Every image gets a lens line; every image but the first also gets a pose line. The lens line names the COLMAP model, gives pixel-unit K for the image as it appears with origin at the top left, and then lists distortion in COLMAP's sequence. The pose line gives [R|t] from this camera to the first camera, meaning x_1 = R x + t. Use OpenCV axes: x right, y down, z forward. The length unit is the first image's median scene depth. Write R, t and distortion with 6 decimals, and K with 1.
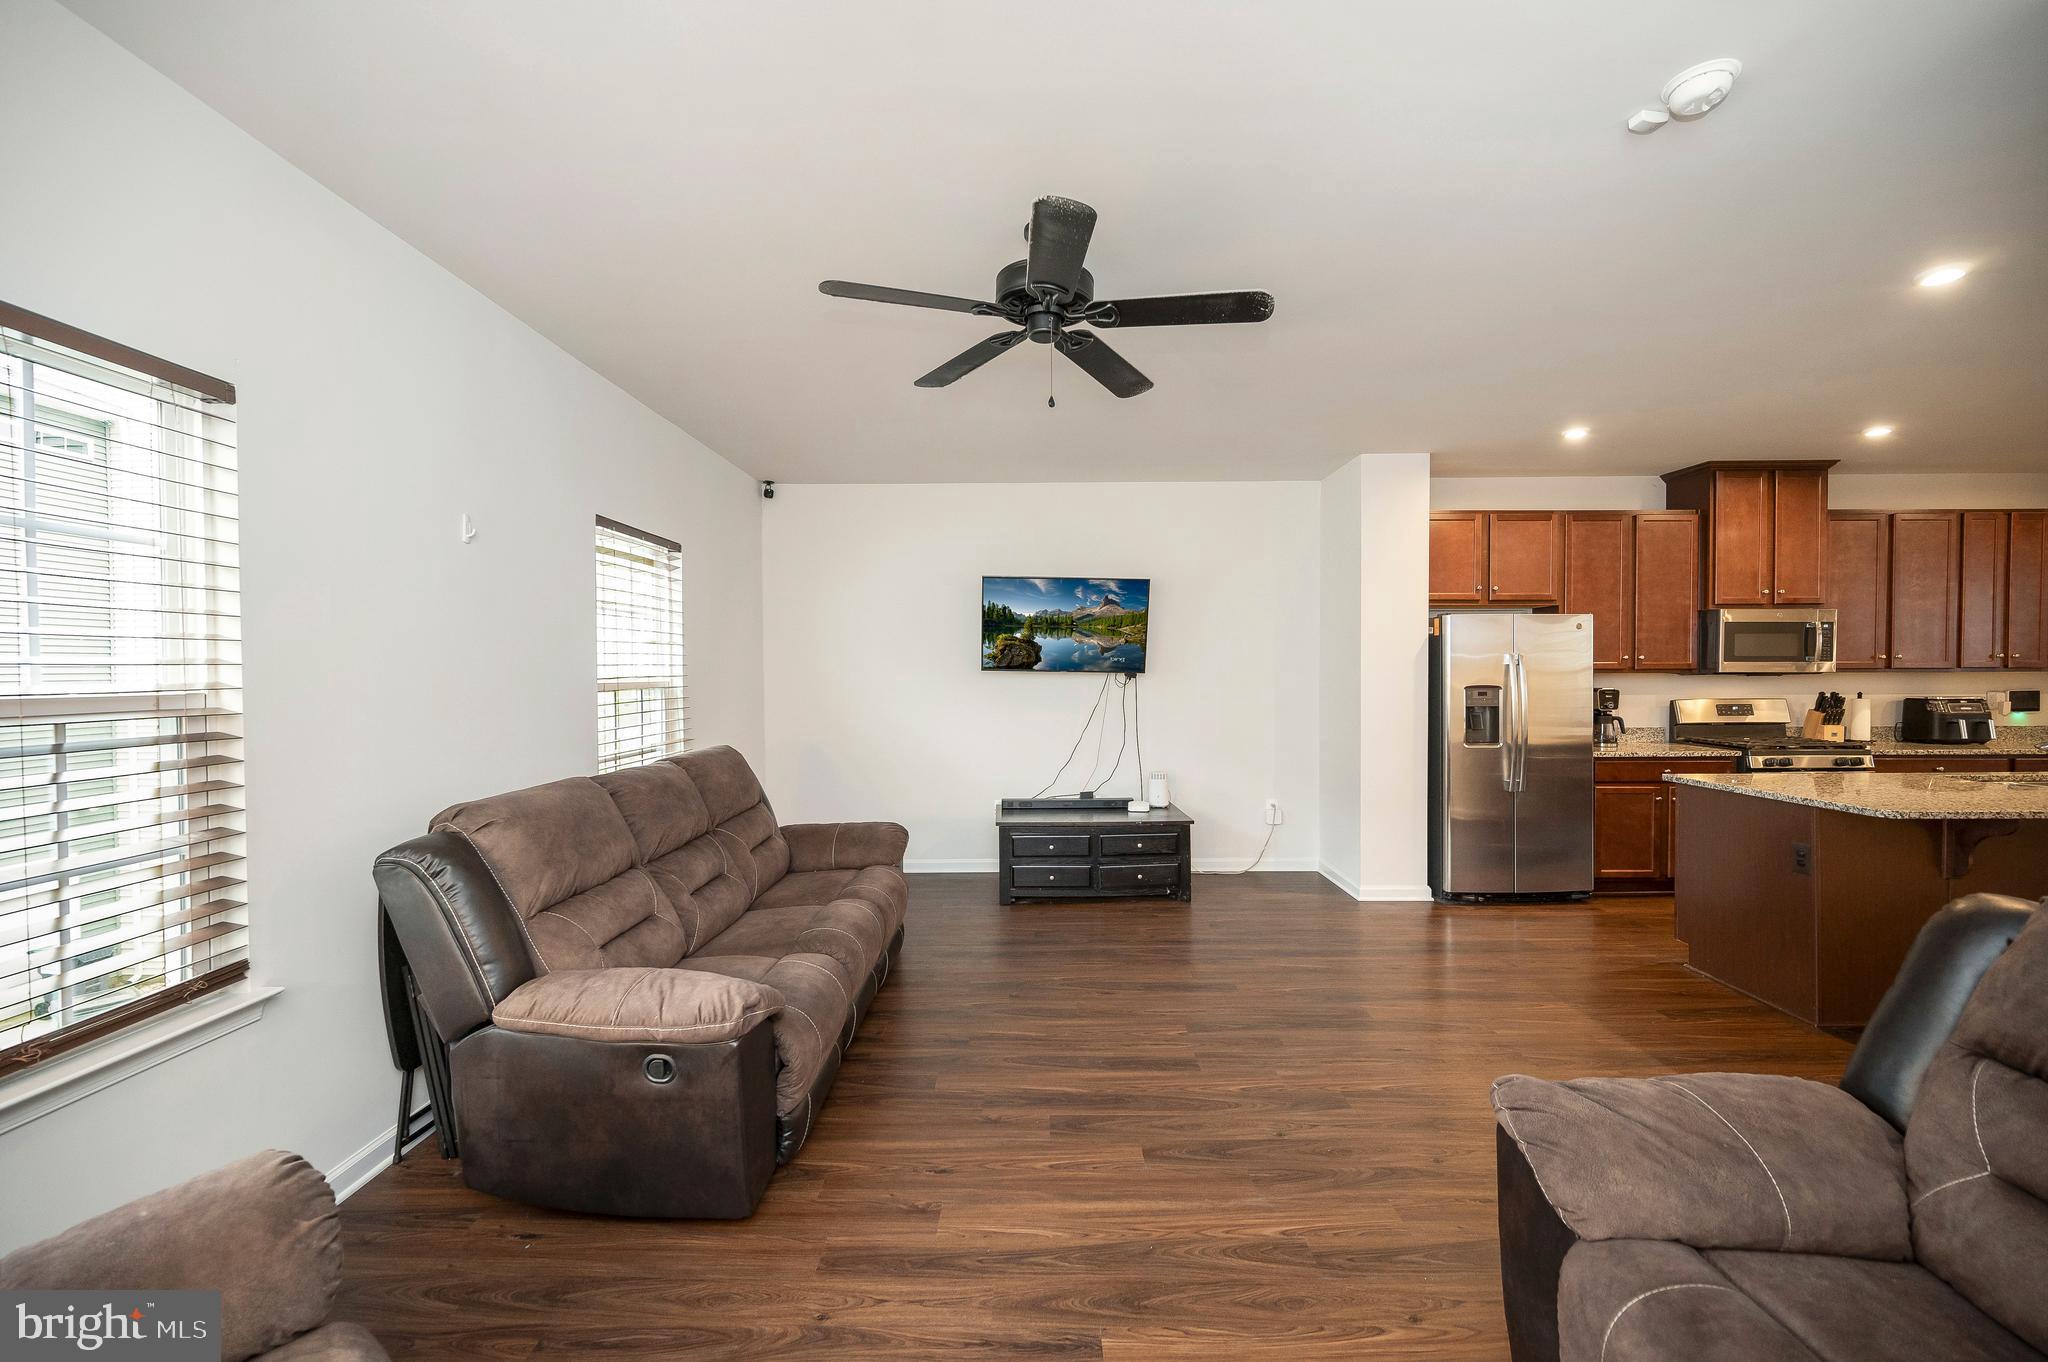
lens RADIAL K [[829.3, 0, 1026.5], [0, 829.3, 672.9], [0, 0, 1]] dist [0.000590, -0.000043]
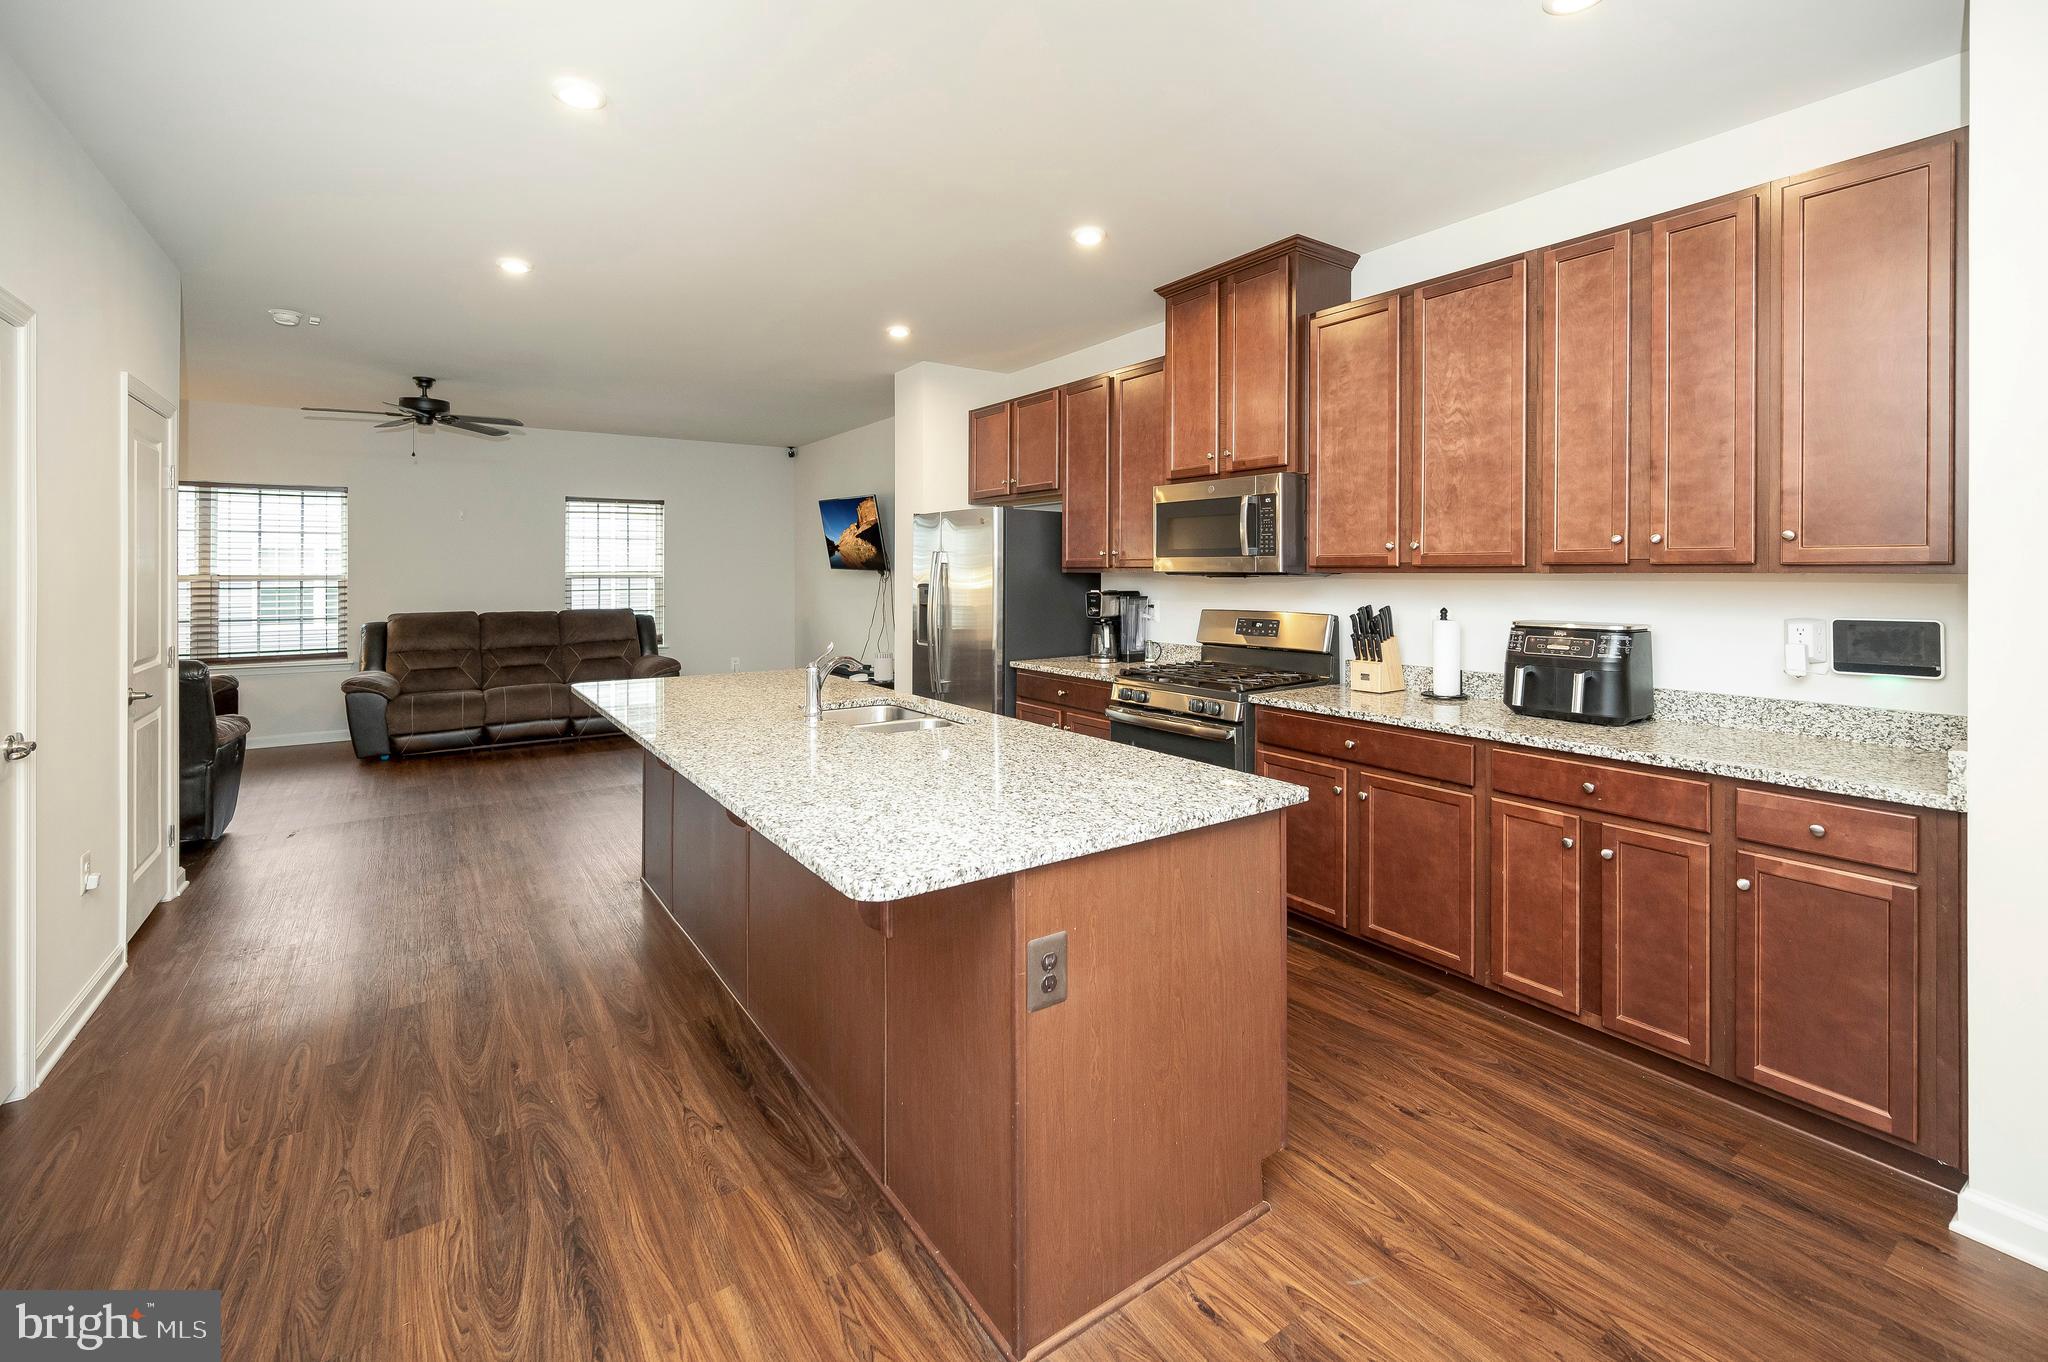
lens RADIAL K [[886.0, 0, 1026.7], [0, 886.0, 576.7], [0, 0, 1]] dist [0.000325, -0.000044]
pose [[0.575172, 0.007030, -0.818003, 1.421138], [-0.004142, 0.999975, 0.005681, -0.000576], [0.818022, 0.000121, 0.575187, 0.450192]]
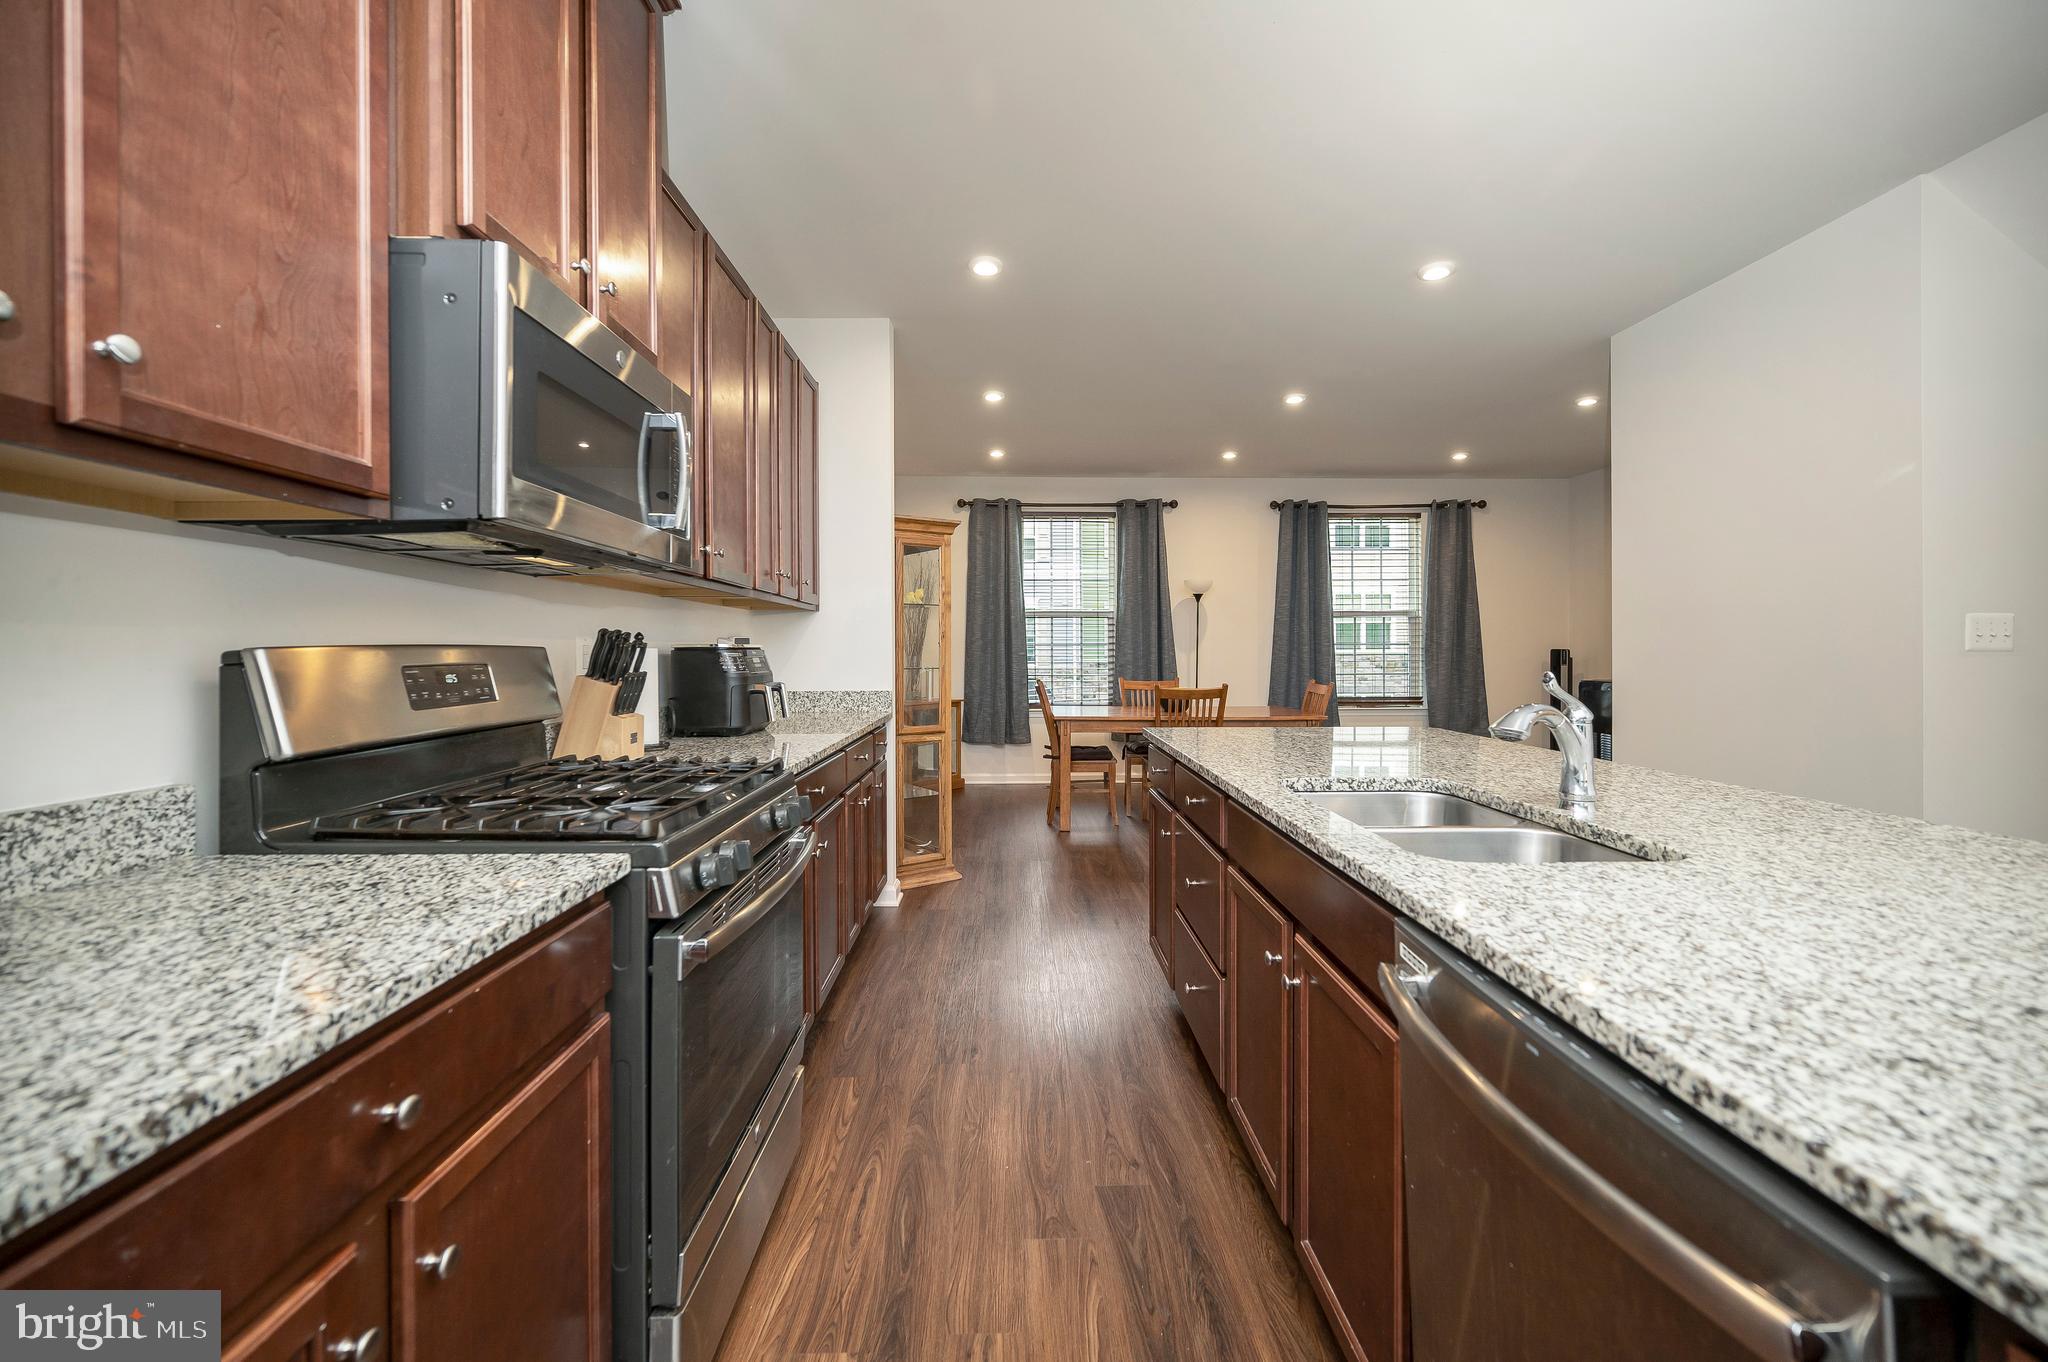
lens RADIAL K [[837.3, 0, 1027.1], [0, 837.3, 642.4], [0, 0, 1]] dist [0.001383, 0.000140]
pose [[-0.026612, 0.012811, 0.999564, 0.600064], [0.010911, 0.999862, -0.012524, 0.038299], [-0.999586, 0.010573, -0.026748, 0.862524]]
